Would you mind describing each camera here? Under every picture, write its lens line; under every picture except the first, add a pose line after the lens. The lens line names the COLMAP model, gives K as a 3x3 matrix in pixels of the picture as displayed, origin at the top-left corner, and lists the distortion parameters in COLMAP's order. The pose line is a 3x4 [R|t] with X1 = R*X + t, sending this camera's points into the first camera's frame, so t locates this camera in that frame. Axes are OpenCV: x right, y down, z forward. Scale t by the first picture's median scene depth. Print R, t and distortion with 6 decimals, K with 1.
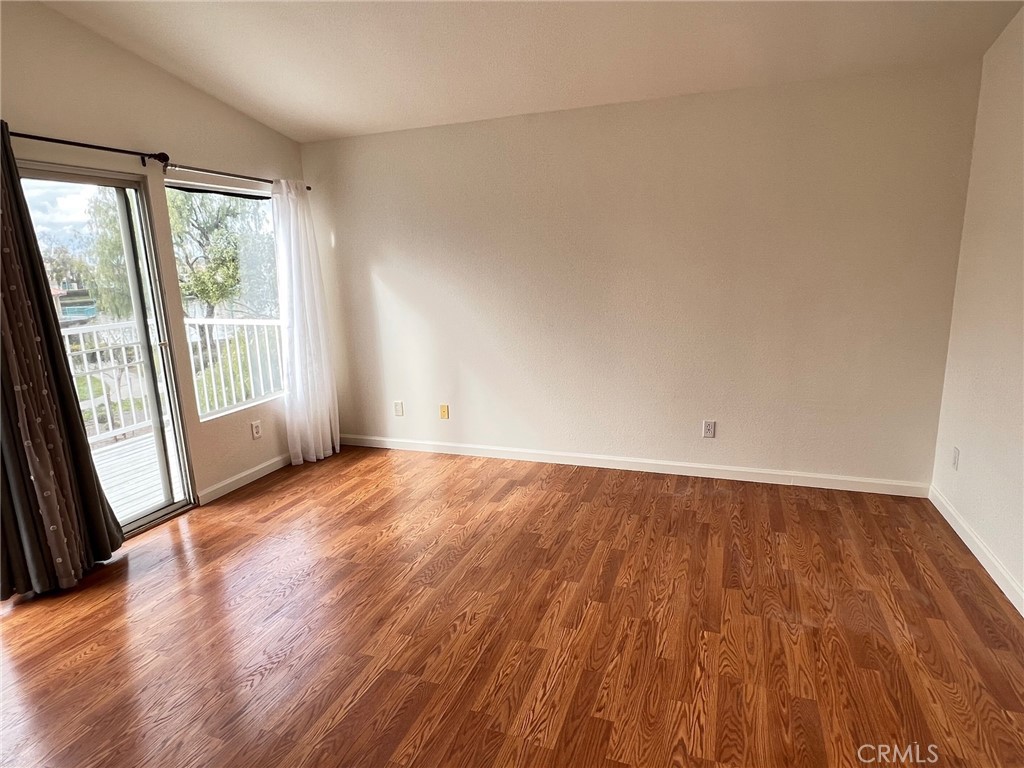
lens RADIAL K [[585.4, 0, 512.0], [0, 585.4, 384.0], [0, 0, 1]] dist [0.003376, -0.002293]
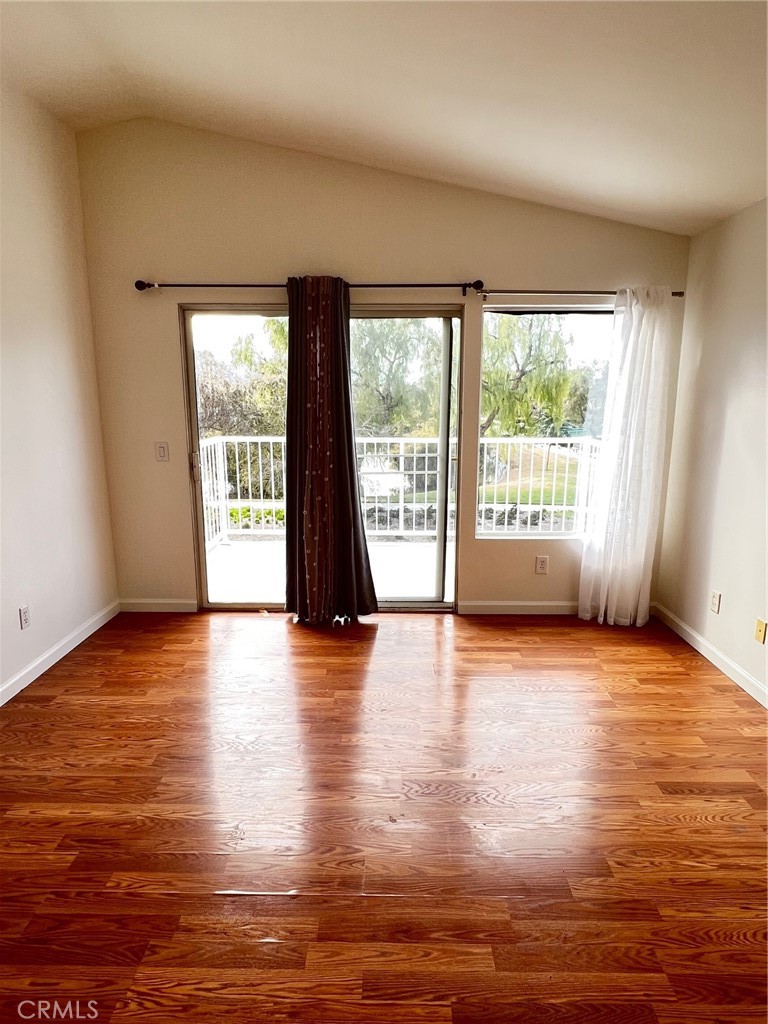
lens RADIAL K [[585.4, 0, 384.0], [0, 585.4, 512.0], [0, 0, 1]] dist [0.003376, -0.002293]
pose [[0.340082, 0.220277, -0.914233, 0.370238], [-0.209273, 0.965528, 0.154790, -0.111939], [0.916815, 0.138683, 0.374457, 0.471918]]
